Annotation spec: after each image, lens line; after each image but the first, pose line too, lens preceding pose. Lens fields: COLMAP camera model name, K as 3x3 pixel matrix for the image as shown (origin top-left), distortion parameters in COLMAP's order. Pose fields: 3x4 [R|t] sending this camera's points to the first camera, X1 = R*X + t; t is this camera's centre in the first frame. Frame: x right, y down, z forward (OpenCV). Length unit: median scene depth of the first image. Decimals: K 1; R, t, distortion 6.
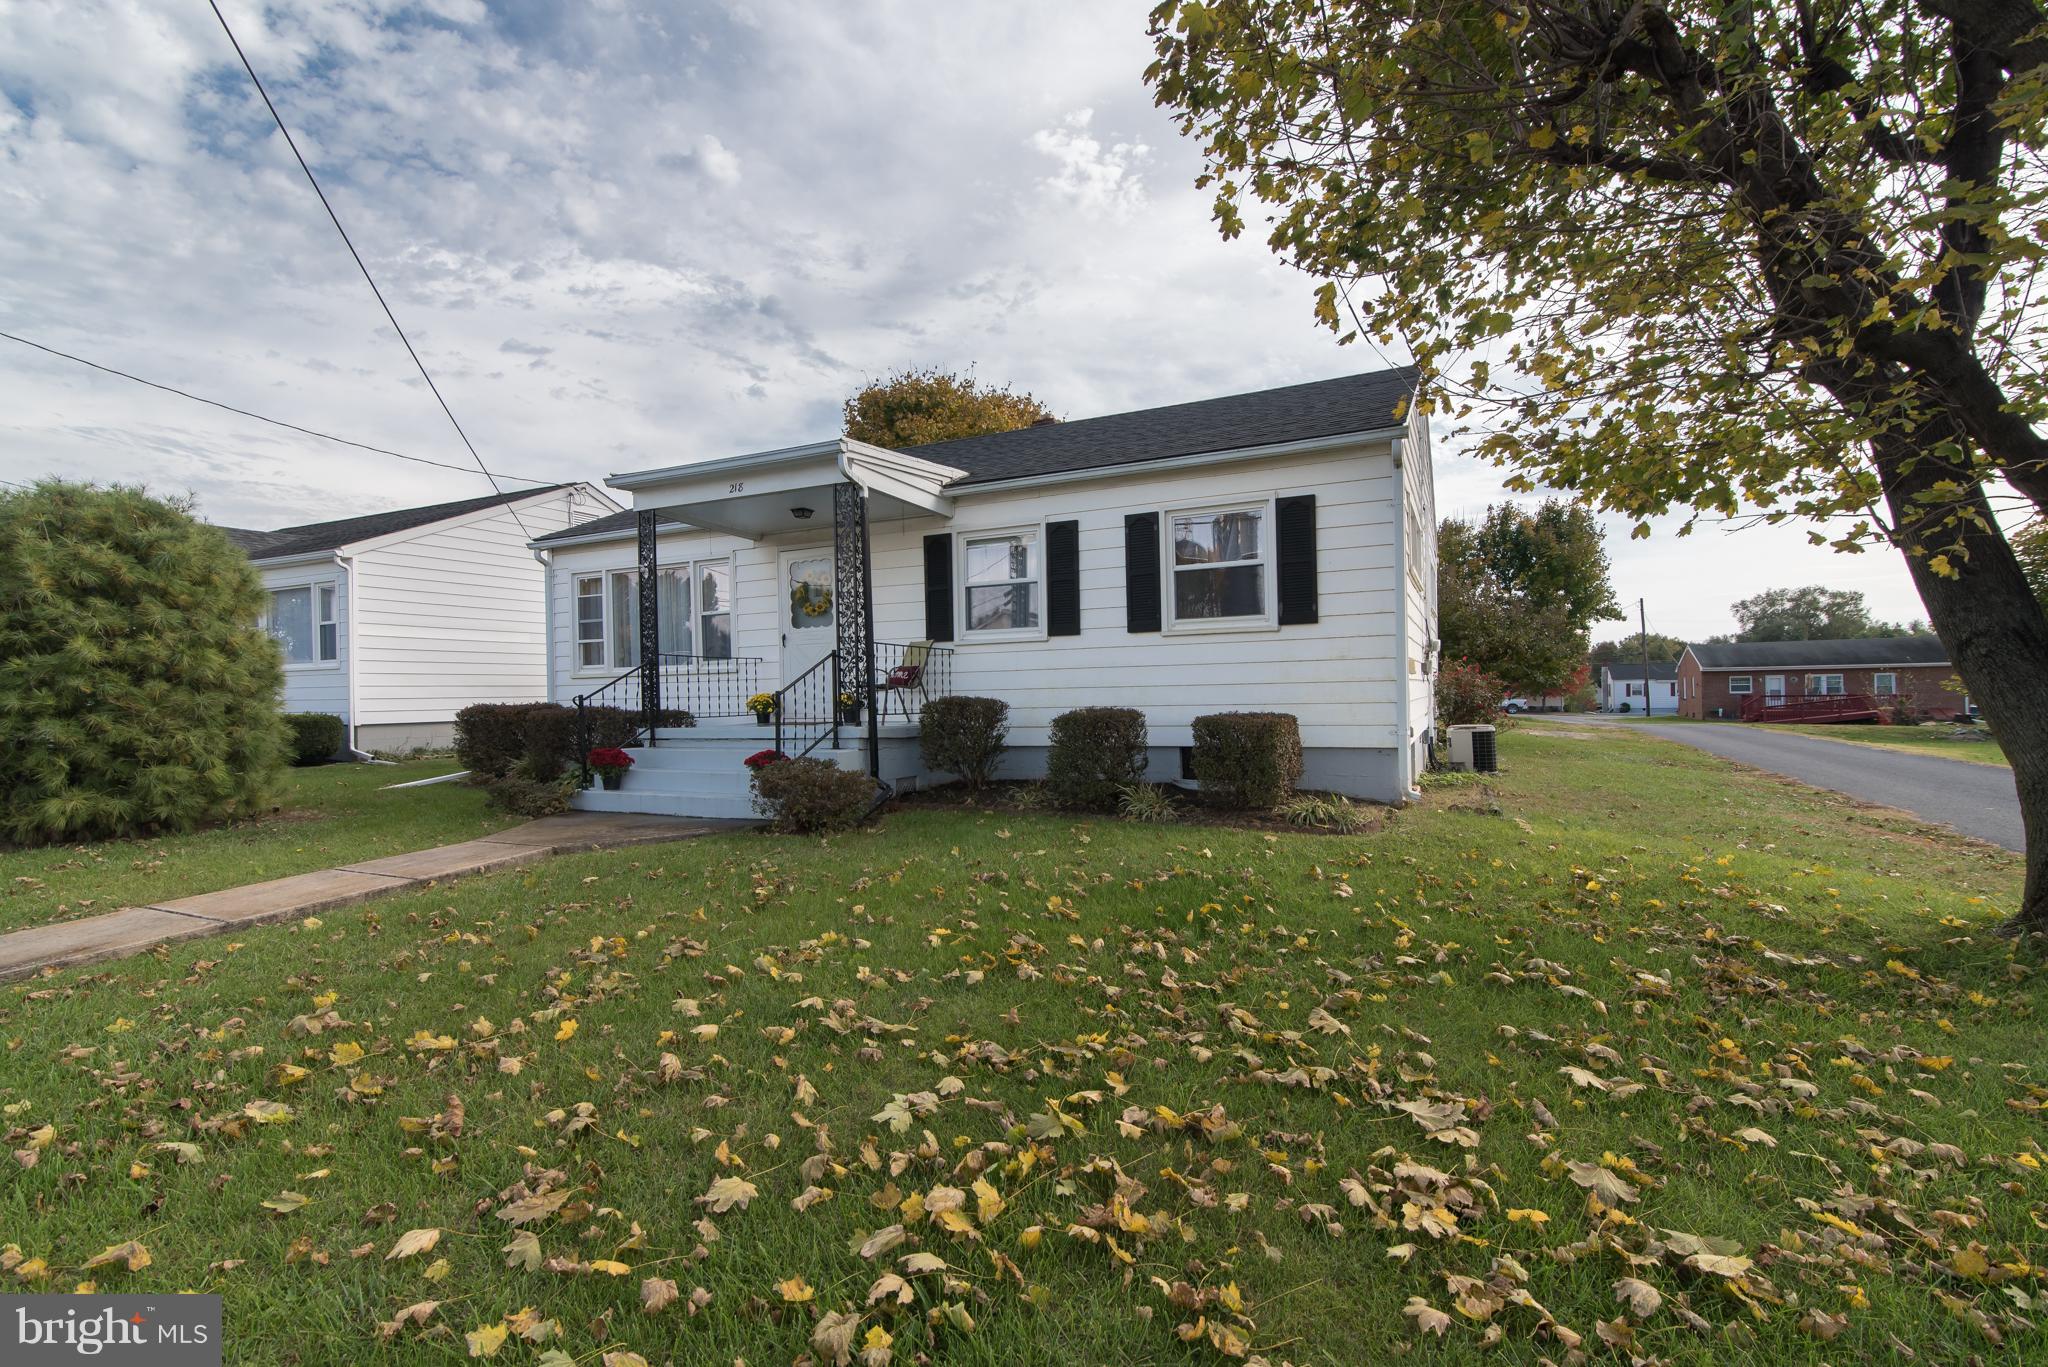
lens RADIAL K [[921.8, 0, 1028.1], [0, 921.8, 692.0], [0, 0, 1]] dist [0.017447, -0.003039]
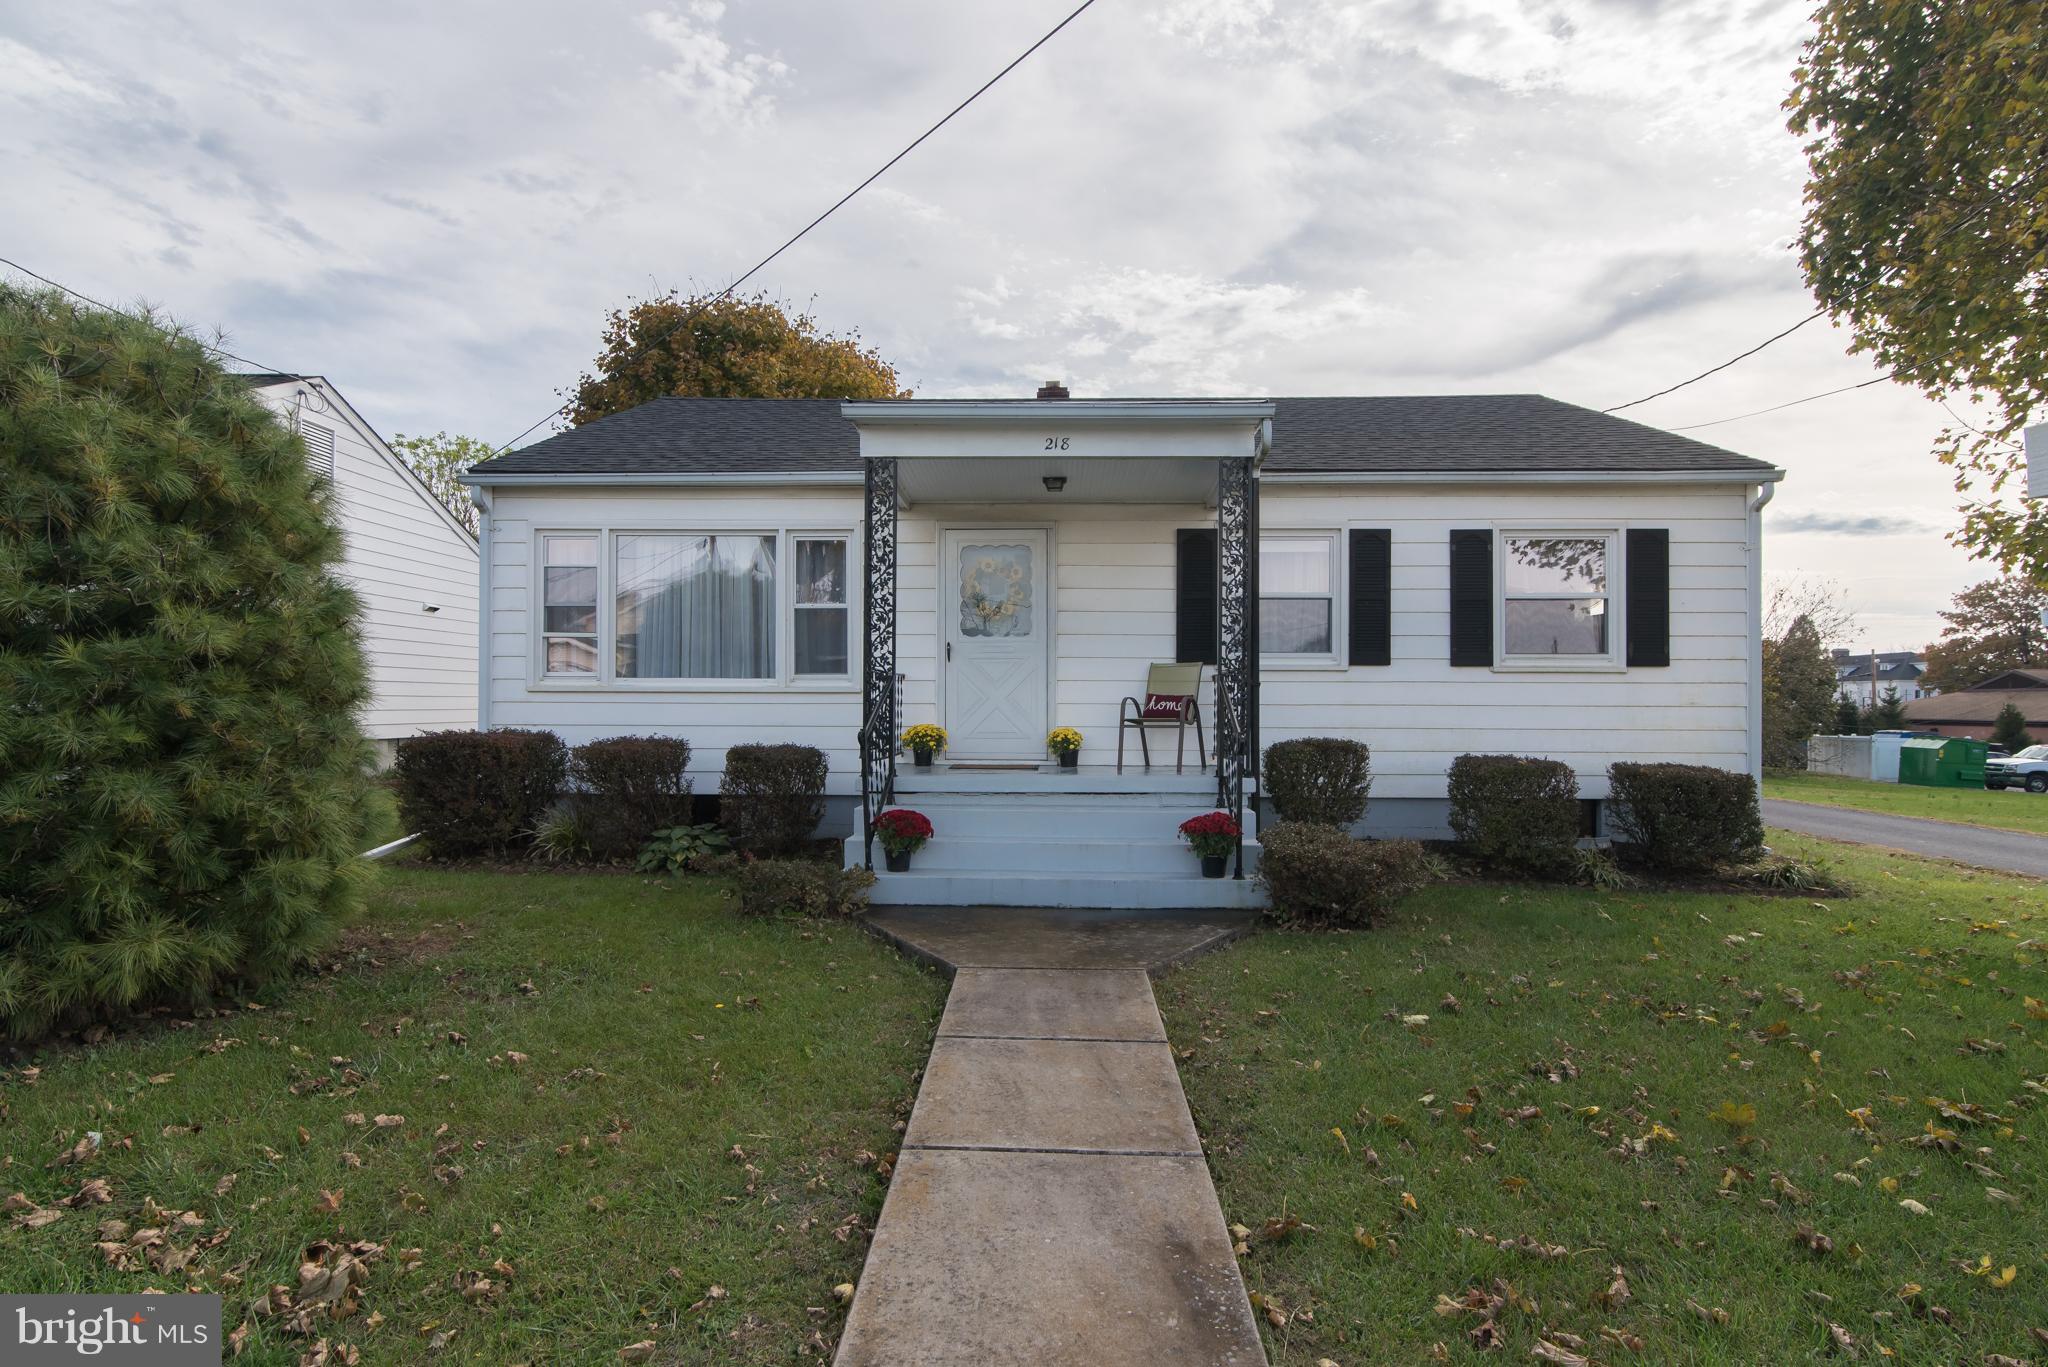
lens RADIAL K [[1088.7, 0, 1023.8], [0, 1088.7, 663.4], [0, 0, 1]] dist [0.009873, 0.001089]
pose [[0.915697, 0.041785, 0.399692, -0.593995], [-0.024662, 0.998548, -0.047891, -0.007564], [-0.401113, 0.033997, 0.915398, 0.209965]]
